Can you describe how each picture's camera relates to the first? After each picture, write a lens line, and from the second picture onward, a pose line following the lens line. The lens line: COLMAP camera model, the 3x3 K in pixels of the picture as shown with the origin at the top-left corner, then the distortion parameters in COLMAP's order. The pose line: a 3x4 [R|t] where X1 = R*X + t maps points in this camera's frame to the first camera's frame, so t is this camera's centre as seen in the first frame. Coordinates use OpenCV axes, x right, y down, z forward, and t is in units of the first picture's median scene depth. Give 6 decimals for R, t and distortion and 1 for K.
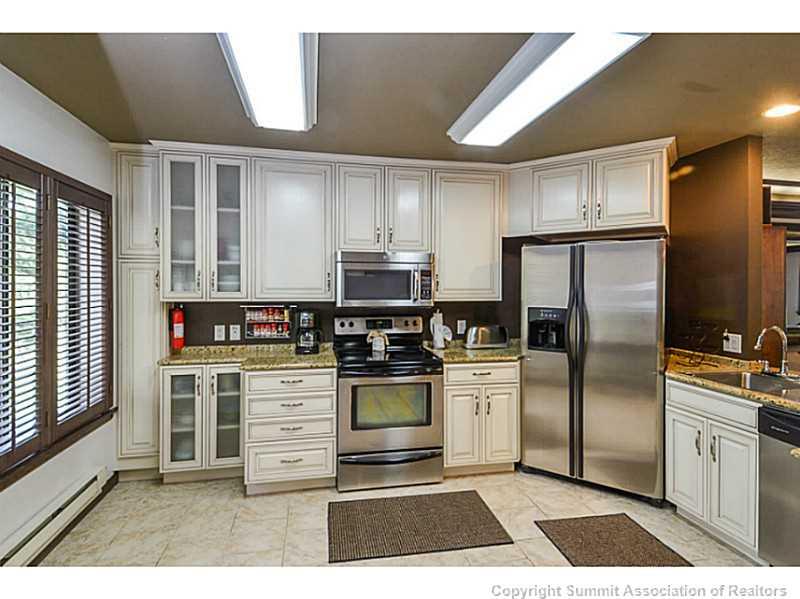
lens RADIAL K [[418.5, 0, 400.6], [0, 418.5, 295.1], [0, 0, 1]] dist [0.012341, -0.001862]
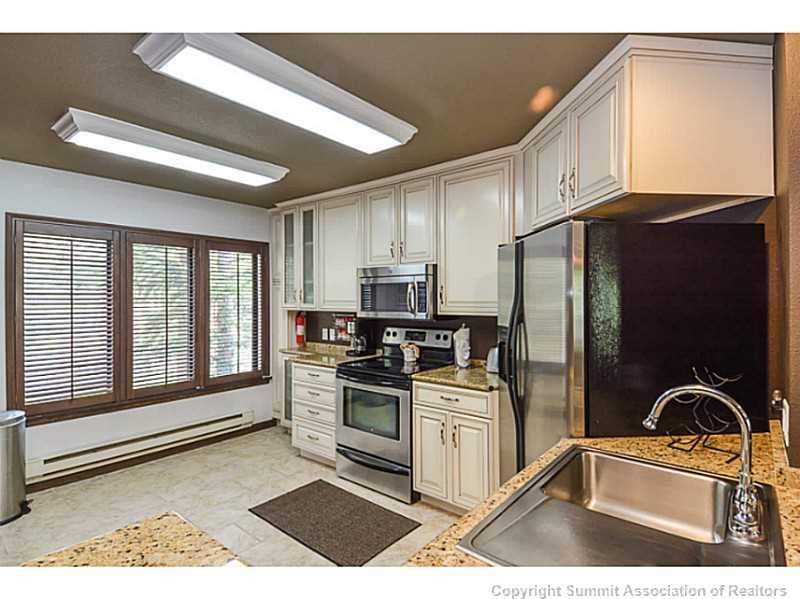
lens RADIAL K [[418.5, 0, 401.4], [0, 418.5, 300.1], [0, 0, 1]] dist [0.012341, -0.001862]
pose [[0.633348, -0.001223, -0.773867, 0.791626], [-0.007691, 0.999939, -0.007875, -0.010270], [0.773829, 0.010939, 0.633300, 0.359074]]
